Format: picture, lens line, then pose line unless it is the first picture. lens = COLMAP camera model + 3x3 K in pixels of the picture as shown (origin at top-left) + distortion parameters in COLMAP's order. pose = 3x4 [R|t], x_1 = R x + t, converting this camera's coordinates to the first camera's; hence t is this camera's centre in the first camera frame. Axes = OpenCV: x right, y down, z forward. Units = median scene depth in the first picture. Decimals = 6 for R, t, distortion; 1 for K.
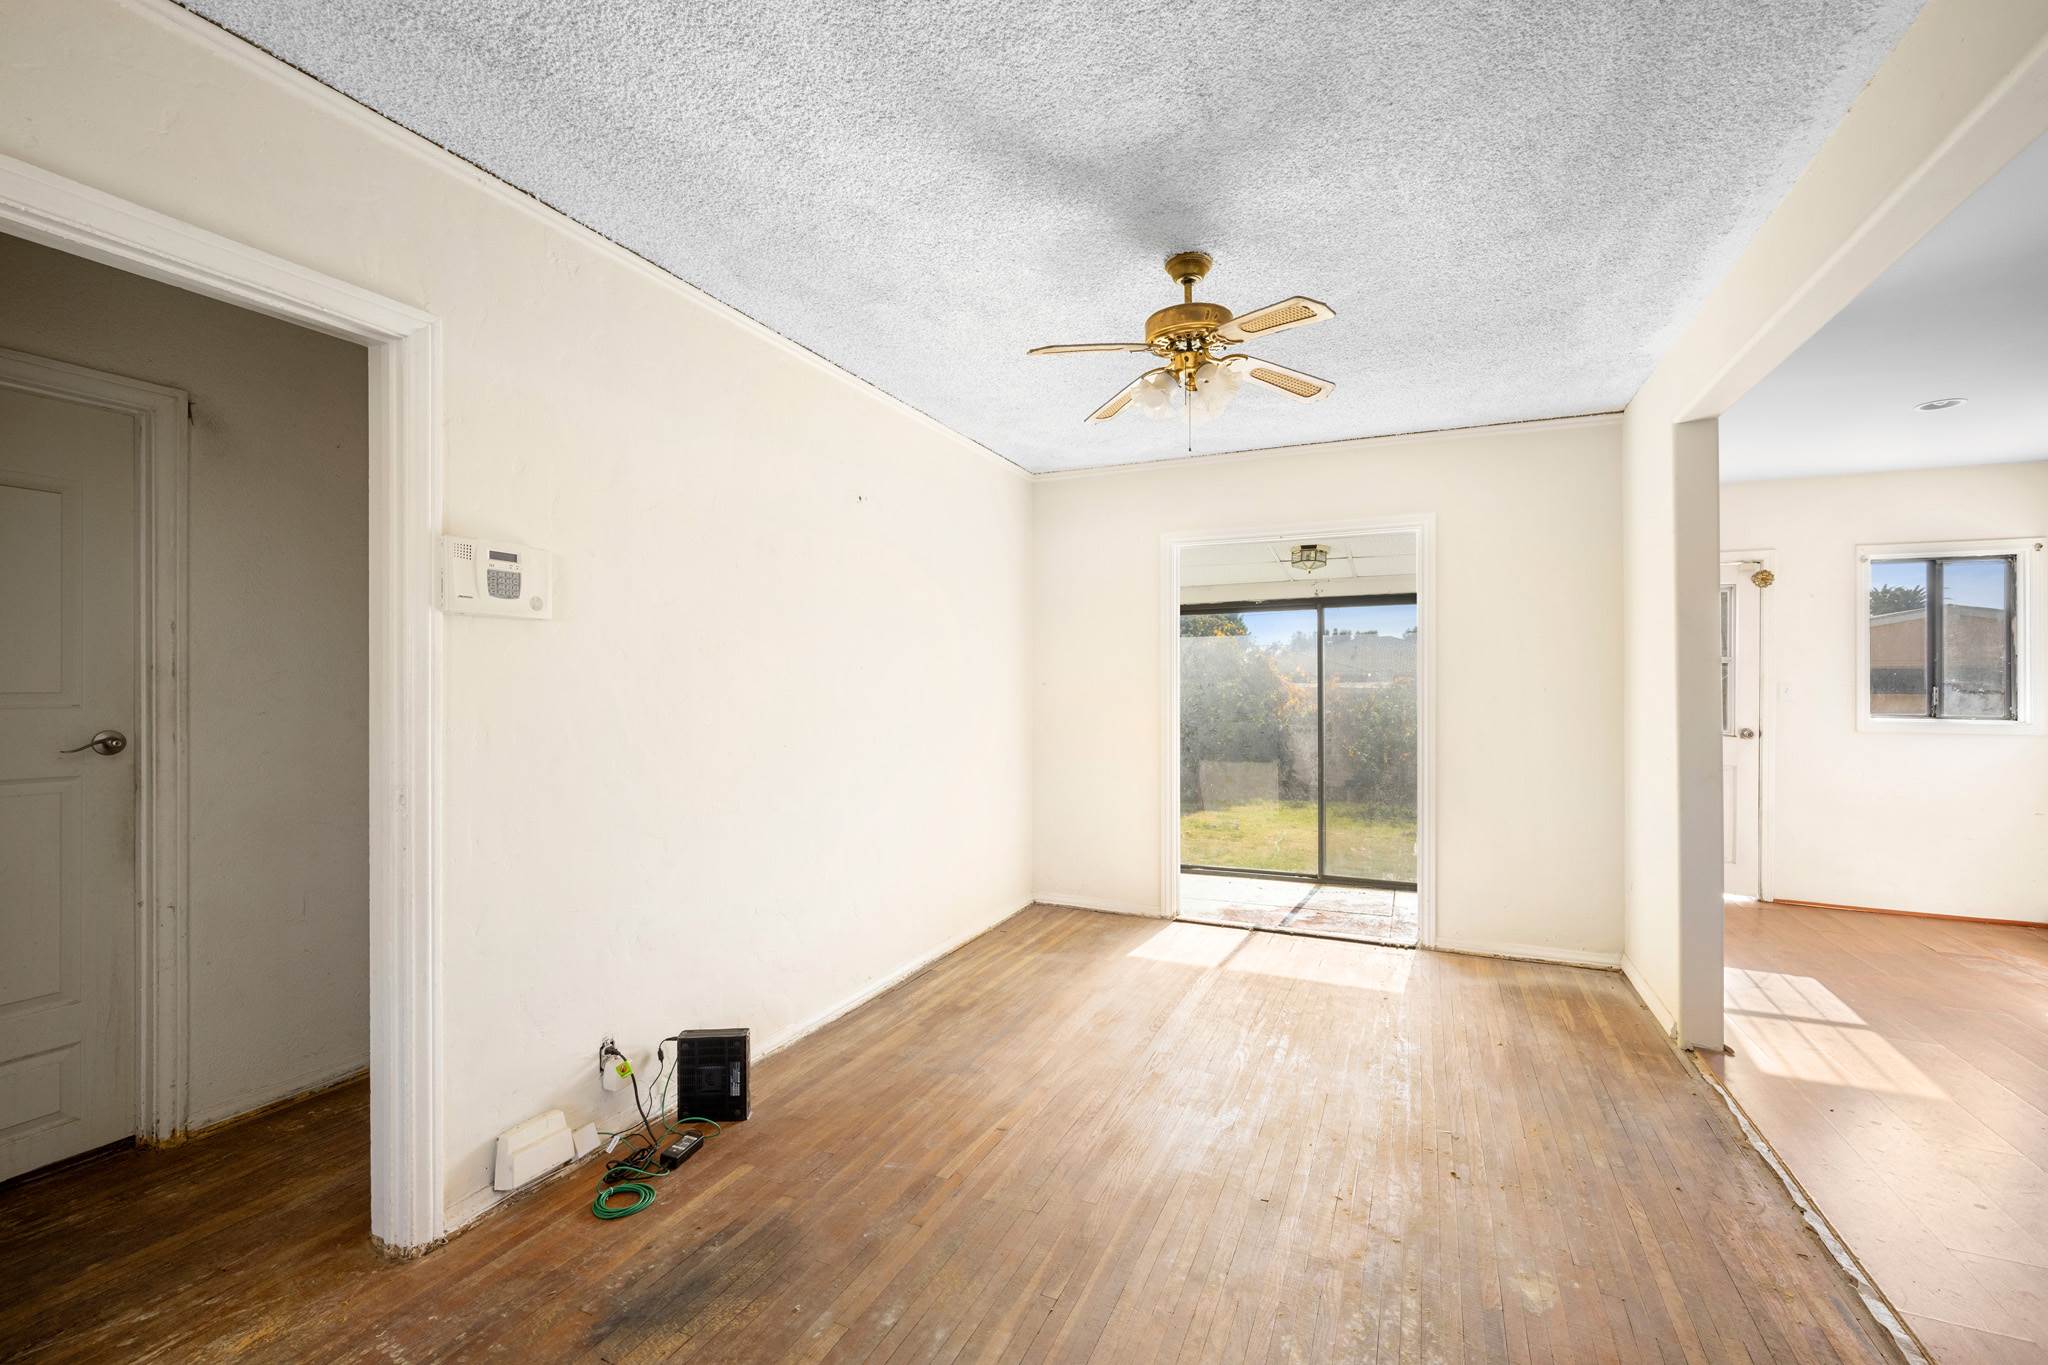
lens RADIAL K [[865.9, 0, 1025.4], [0, 865.9, 703.1], [0, 0, 1]] dist [-0.001350, -0.000242]
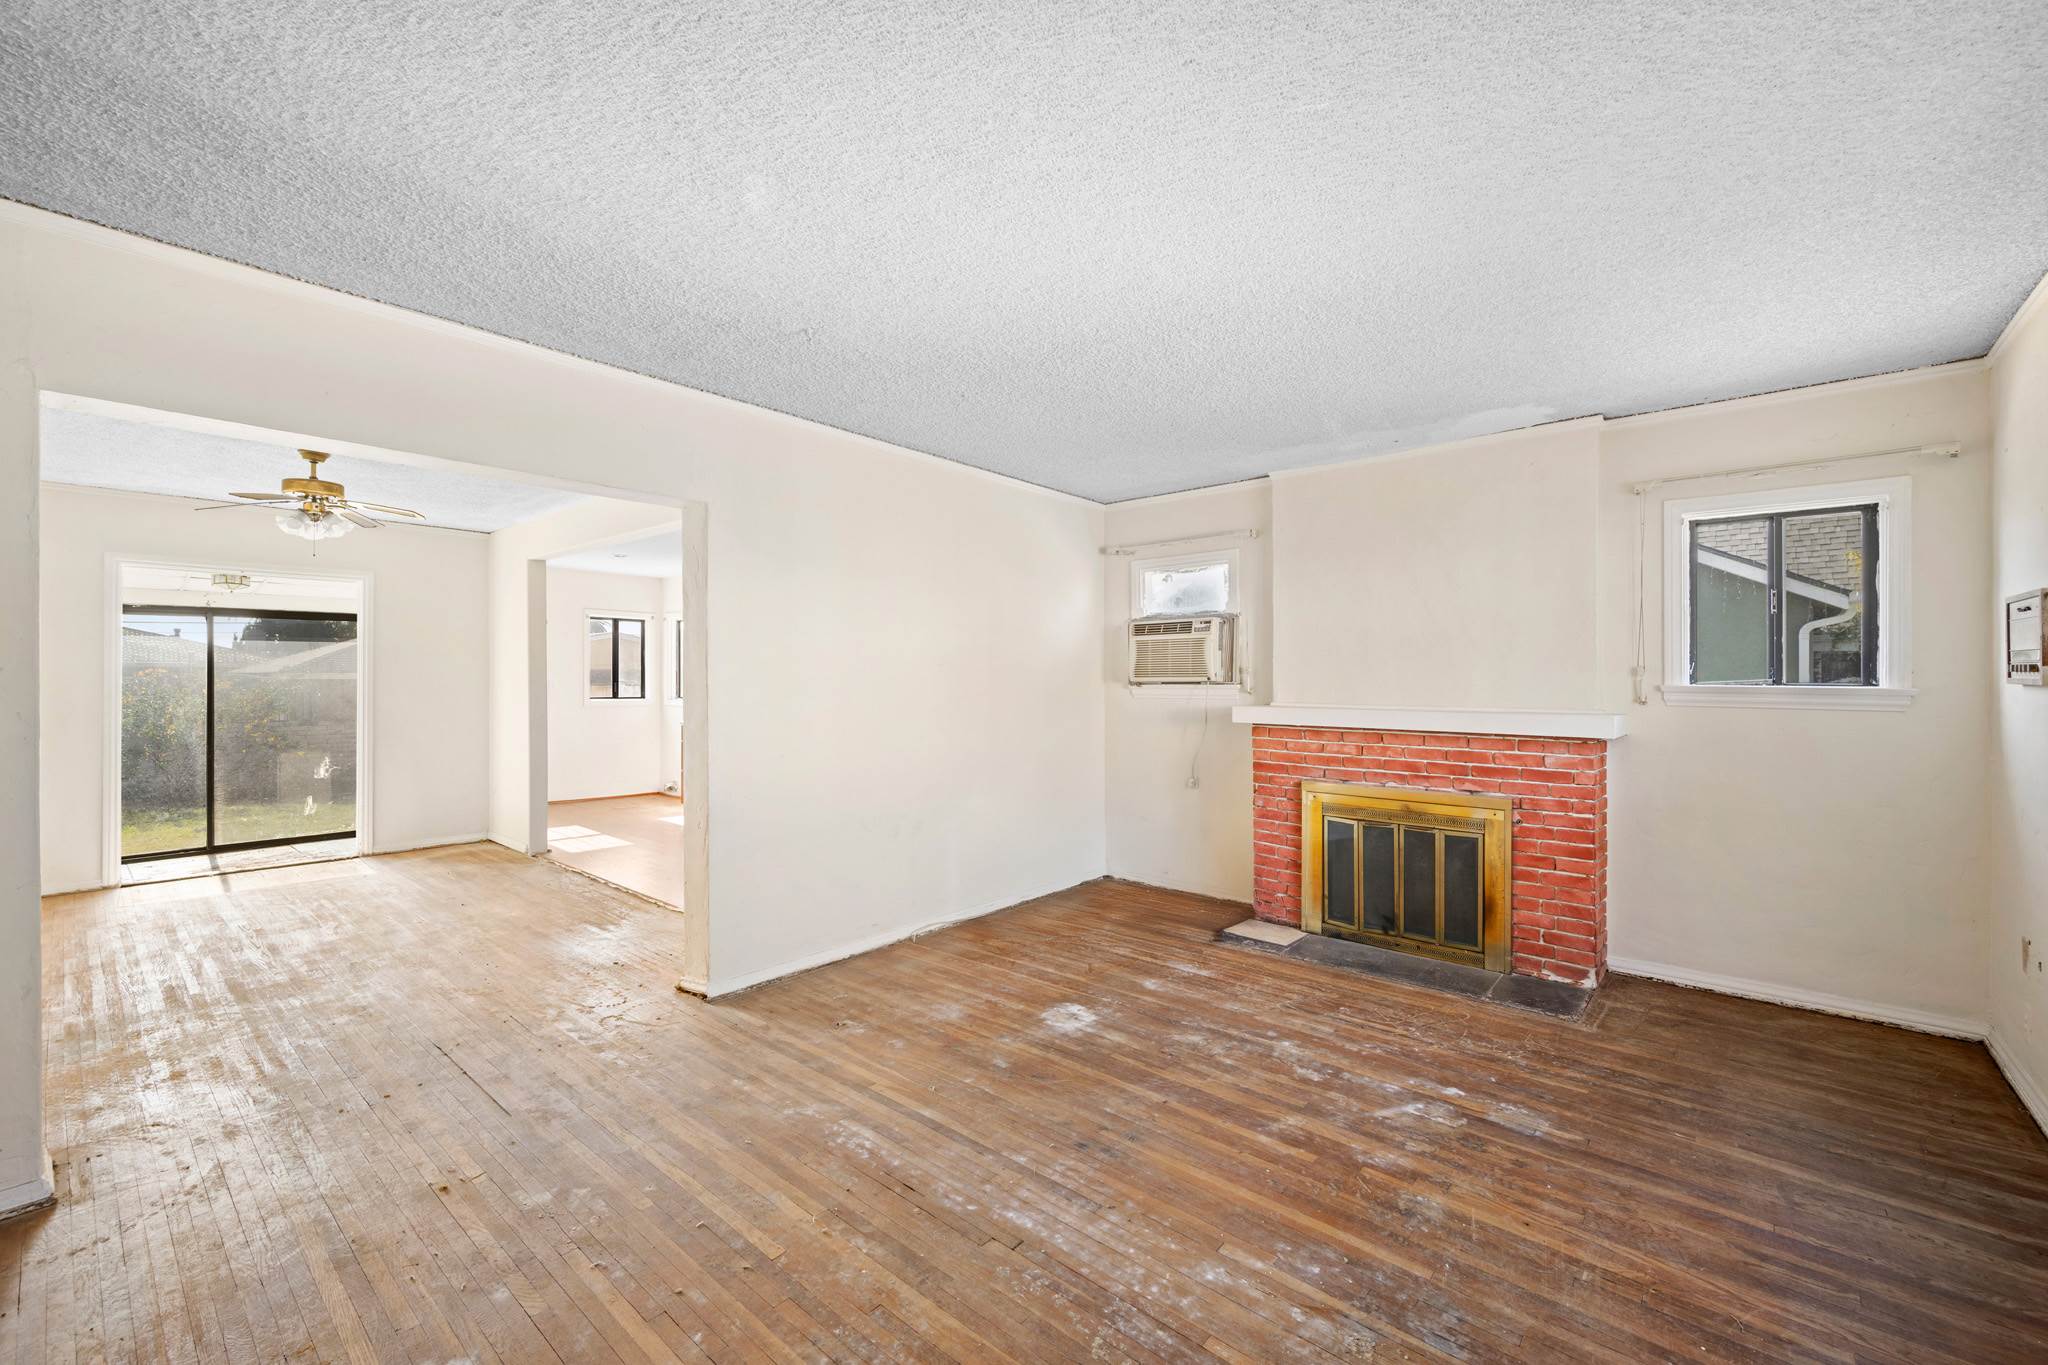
lens RADIAL K [[836.5, 0, 1038.6], [0, 836.5, 677.7], [0, 0, 1]] dist [-0.001372, 0.000032]
pose [[0.272462, 0.000953, 0.962166, -1.084029], [0.015904, 0.999858, -0.005494, -0.006194], [-0.962035, 0.016799, 0.272408, -0.934731]]
